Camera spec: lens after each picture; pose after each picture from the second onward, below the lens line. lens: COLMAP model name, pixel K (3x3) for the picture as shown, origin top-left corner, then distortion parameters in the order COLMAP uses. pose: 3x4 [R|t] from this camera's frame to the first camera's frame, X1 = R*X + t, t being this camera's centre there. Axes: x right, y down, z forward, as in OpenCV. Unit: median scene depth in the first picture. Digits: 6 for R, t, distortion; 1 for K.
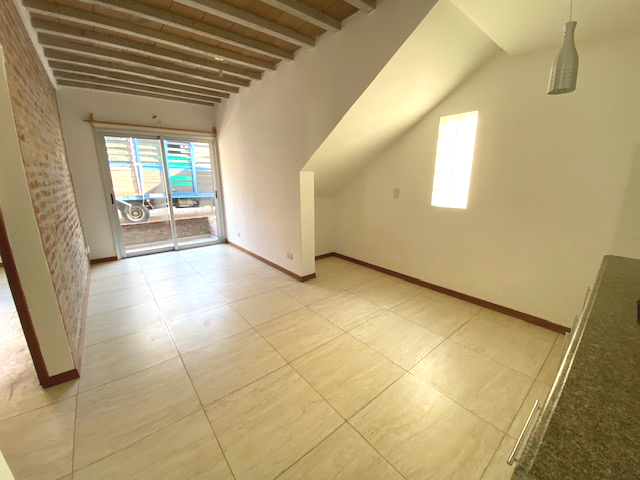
lens RADIAL K [[261.9, 0, 320.0], [0, 261.9, 240.0], [0, 0, 1]] dist [-0.000097, -0.000118]
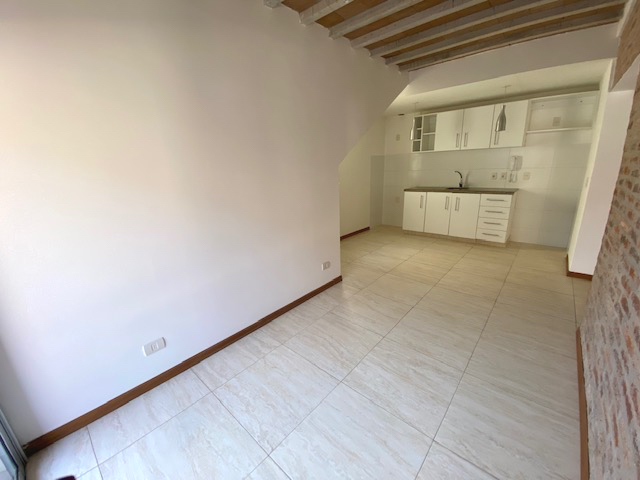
lens RADIAL K [[255.8, 0, 320.0], [0, 255.8, 240.0], [0, 0, 1]] dist [0.000751, -0.011926]
pose [[-0.163112, -0.265332, 0.950260, -1.207161], [0.265857, 0.915711, 0.301320, -0.368833], [-0.950113, 0.301782, -0.078823, 1.465588]]
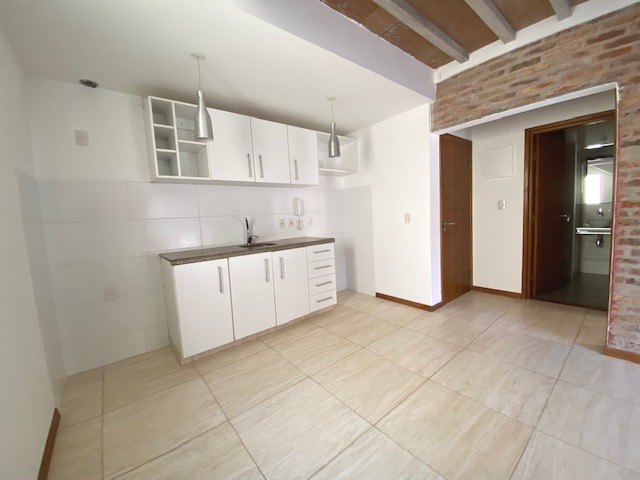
lens RADIAL K [[255.8, 0, 320.0], [0, 255.8, 240.0], [0, 0, 1]] dist [0.000751, -0.011926]
pose [[-0.998174, 0.057816, 0.017496, 0.174946], [0.060357, 0.943111, 0.326955, -0.256536], [0.002403, 0.327414, -0.944878, 1.303994]]
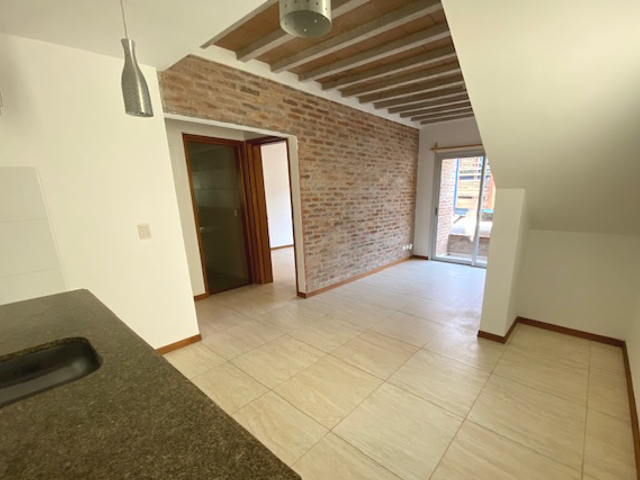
lens RADIAL K [[290.6, 0, 348.3], [0, 290.6, 271.9], [0, 0, 1]] dist [-0.002282, -0.000649]
pose [[0.176346, 0.266306, -0.947620, 0.807441], [-0.221237, 0.948799, 0.225467, -0.160678], [0.959144, 0.169888, 0.226233, 0.548817]]
